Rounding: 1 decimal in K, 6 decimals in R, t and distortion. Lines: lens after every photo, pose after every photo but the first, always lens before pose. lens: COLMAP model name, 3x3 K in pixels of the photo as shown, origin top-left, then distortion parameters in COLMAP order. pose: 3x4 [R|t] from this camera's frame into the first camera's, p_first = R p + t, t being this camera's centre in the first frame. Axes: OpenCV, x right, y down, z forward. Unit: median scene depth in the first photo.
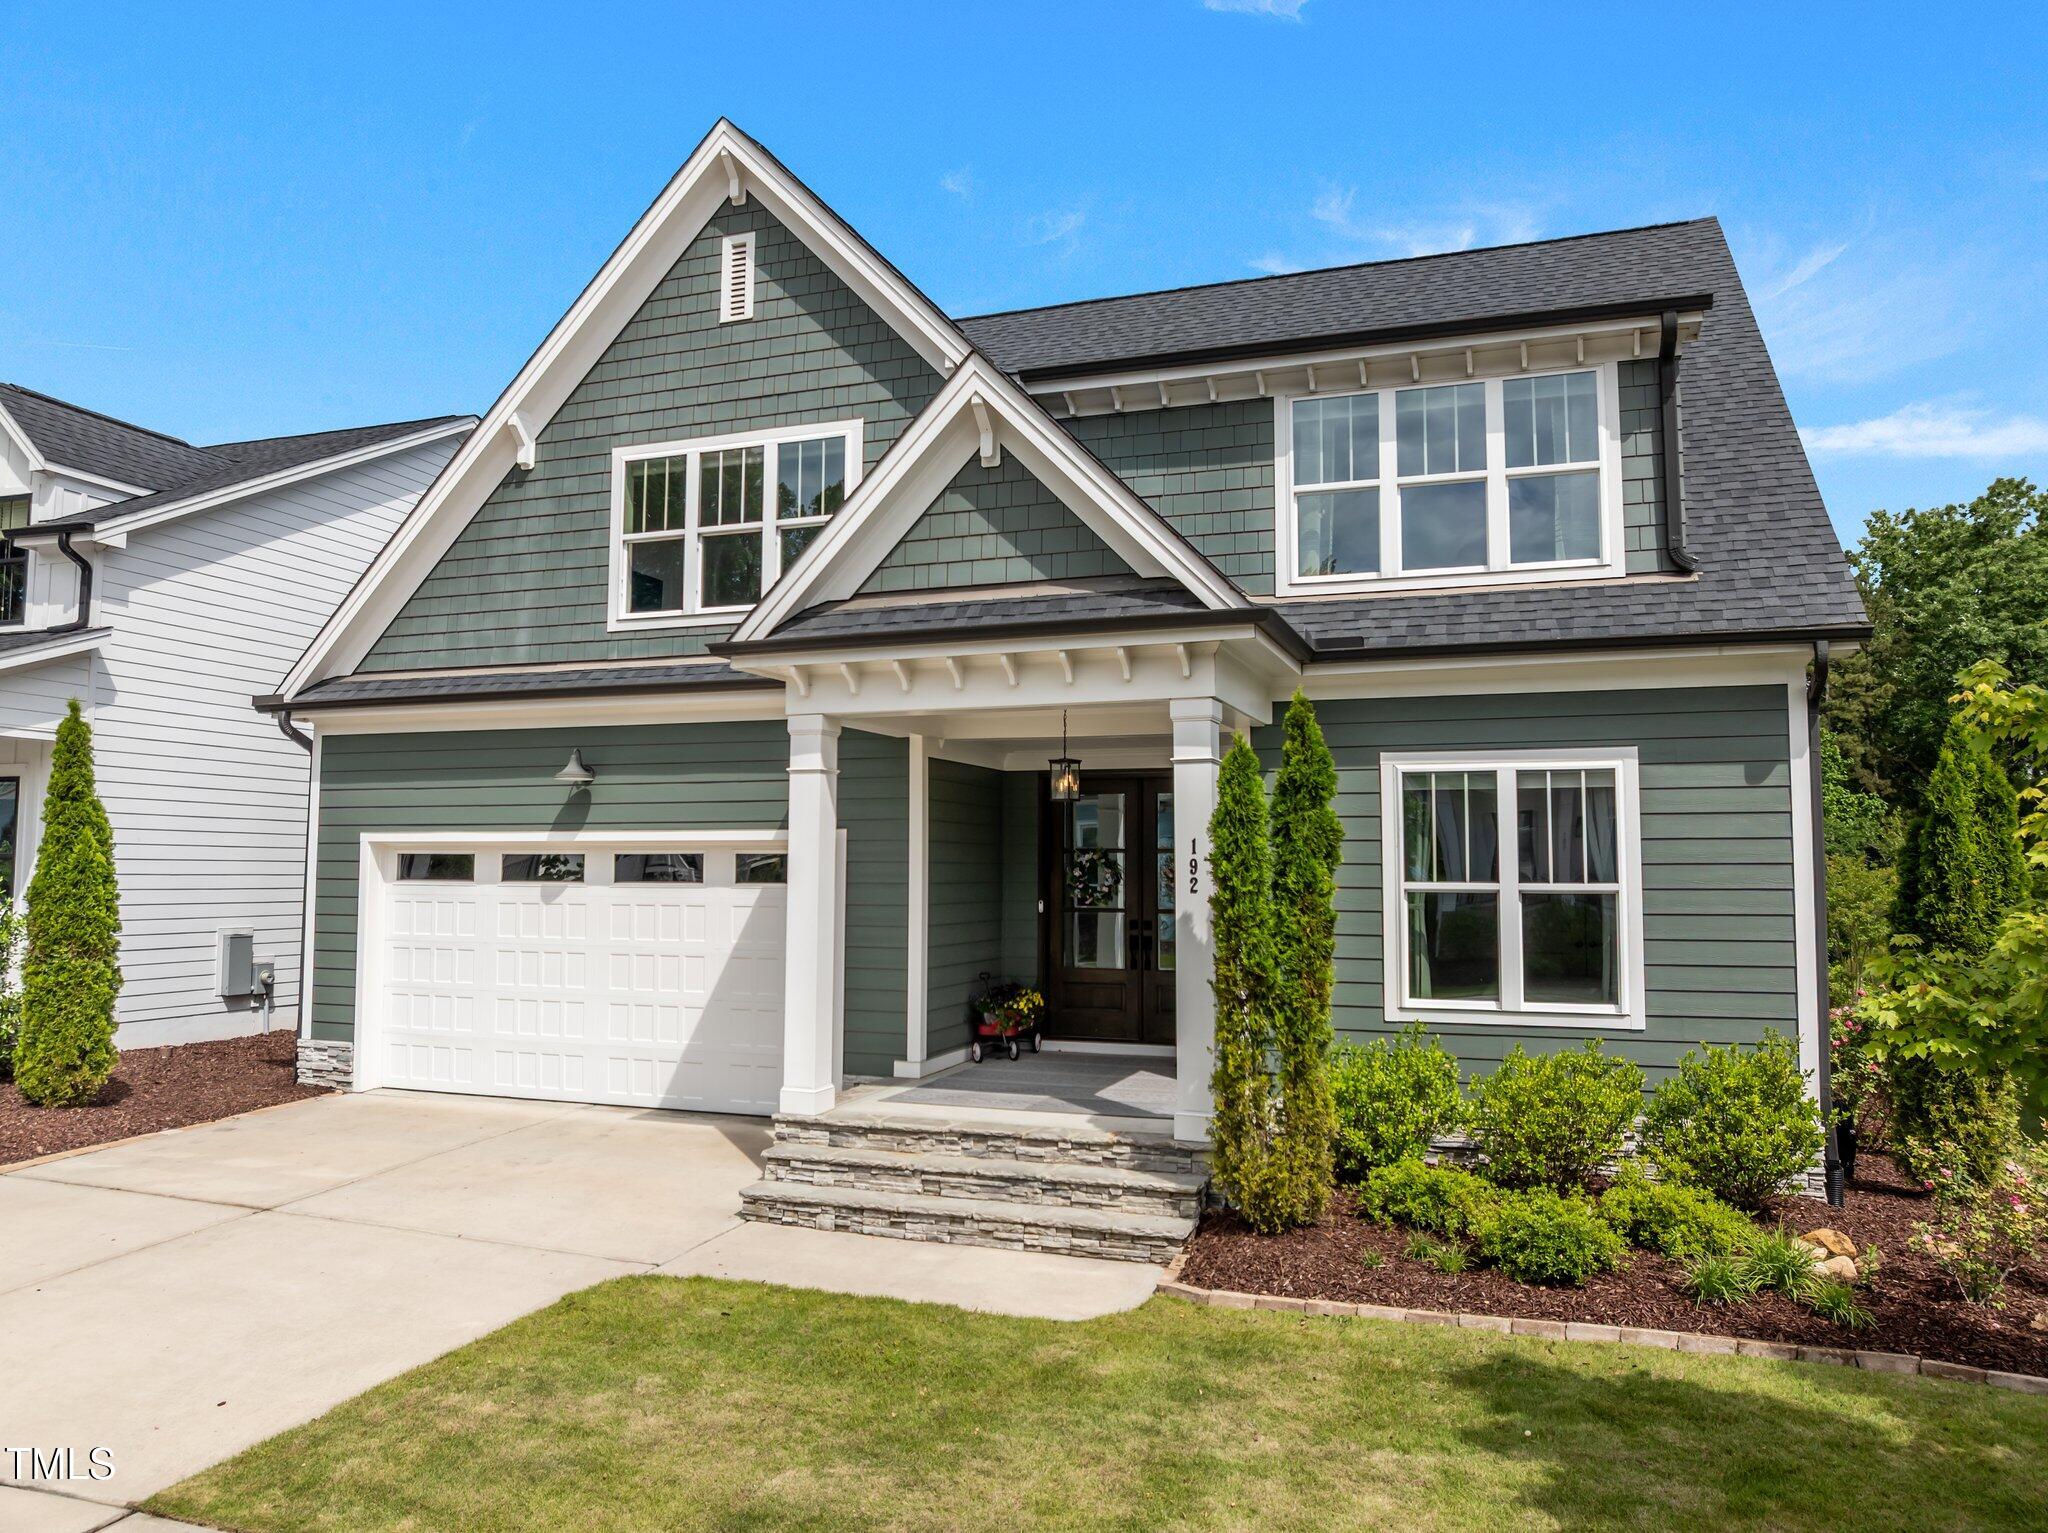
lens RADIAL K [[1434.0, 0, 1026.6], [0, 1434.0, 758.3], [0, 0, 1]] dist [-0.046638, 0.013817]
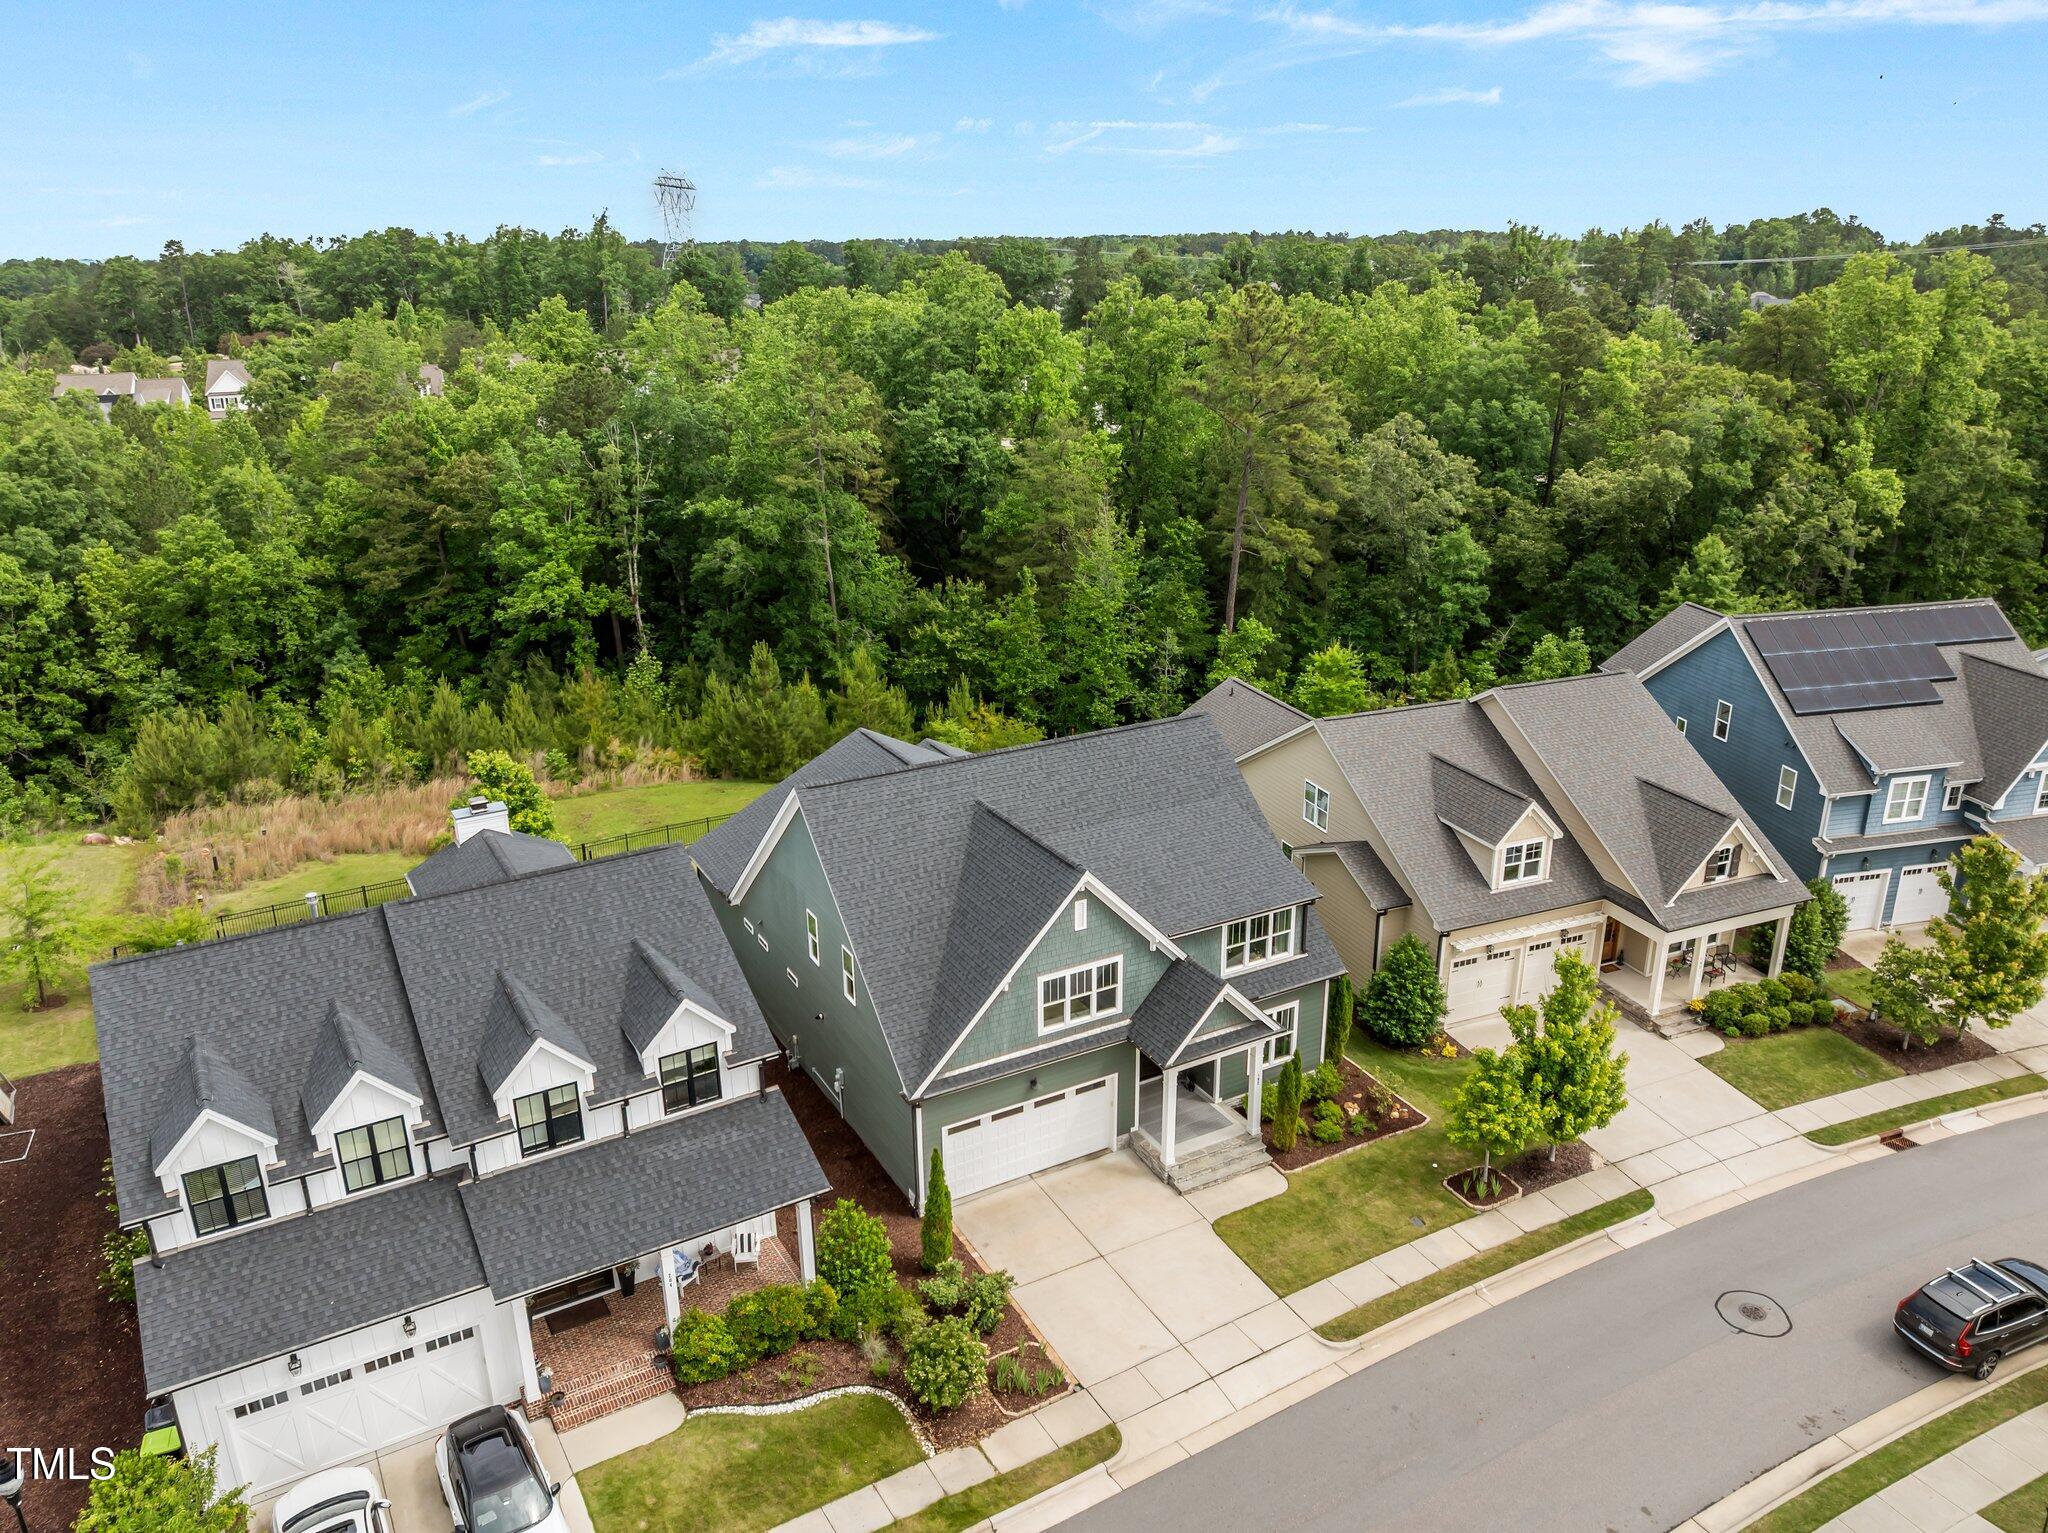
lens RADIAL K [[1427.5, 0, 1022.7], [0, 1427.5, 761.3], [0, 0, 1]] dist [-0.047628, 0.018430]
pose [[0.661525, -0.257398, 0.704366, -3.062324], [-0.049790, 0.922103, 0.383728, -2.369983], [-0.748269, -0.288915, 0.597178, -0.717908]]
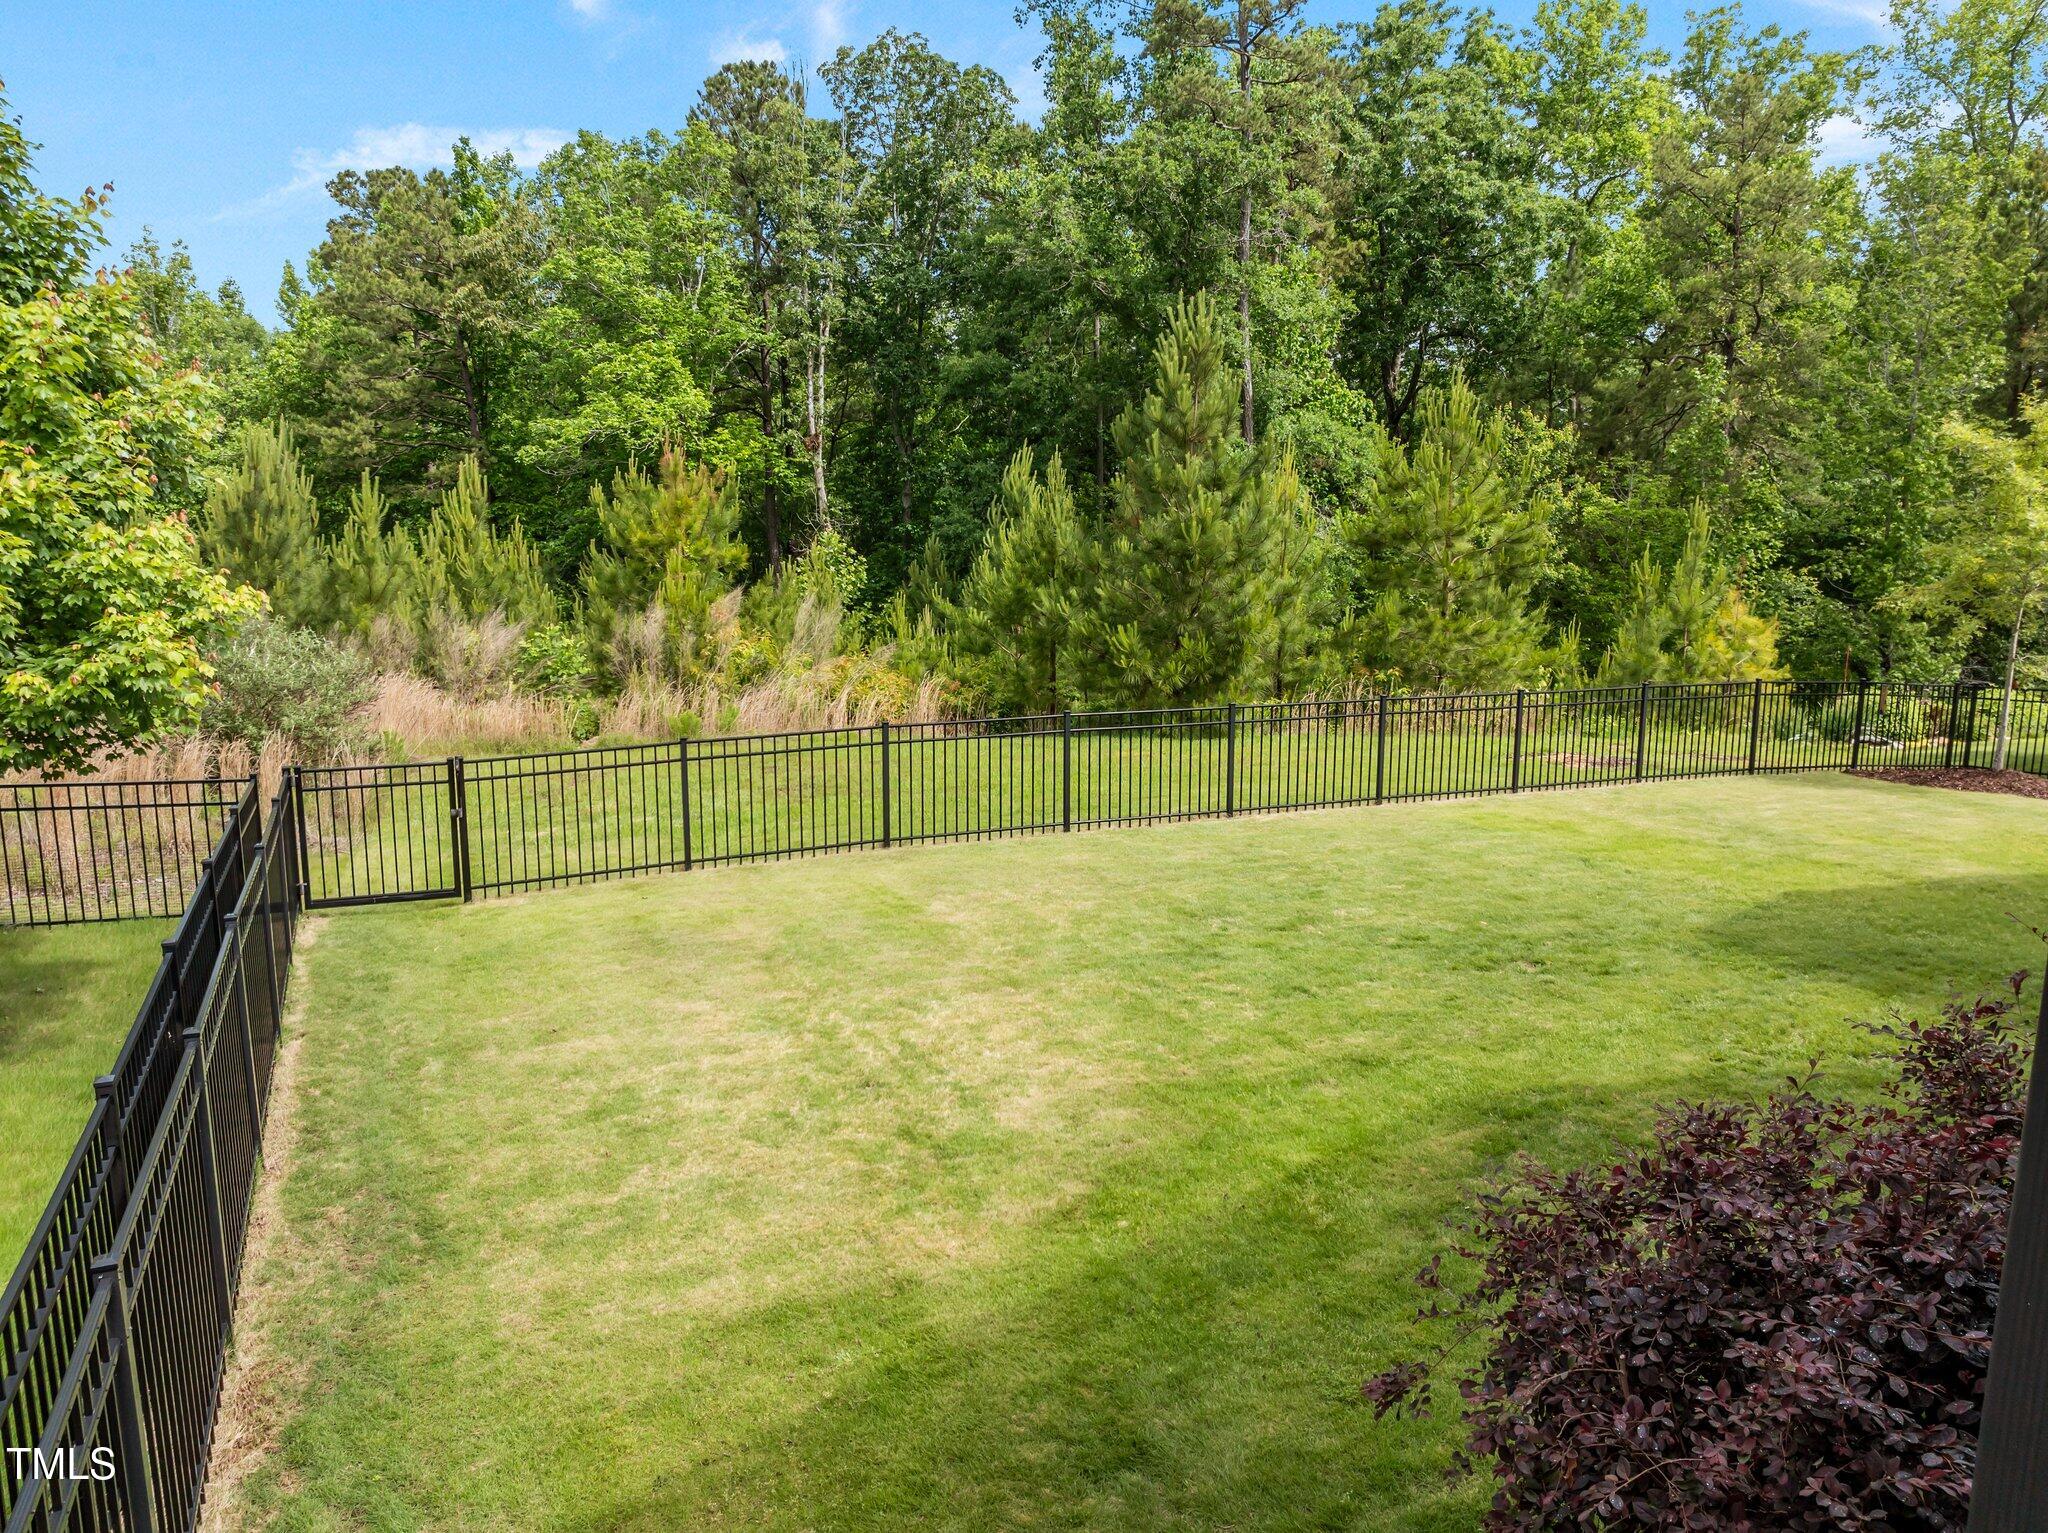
lens RADIAL K [[1453.6, 0, 1021.0], [0, 1453.6, 761.8], [0, 0, 1]] dist [-0.005219, -0.000850]
pose [[0.755939, -0.127696, 0.642067, -0.249760], [-0.050964, 0.966335, 0.252190, 0.309722], [-0.652655, -0.223362, 0.723982, 3.456756]]
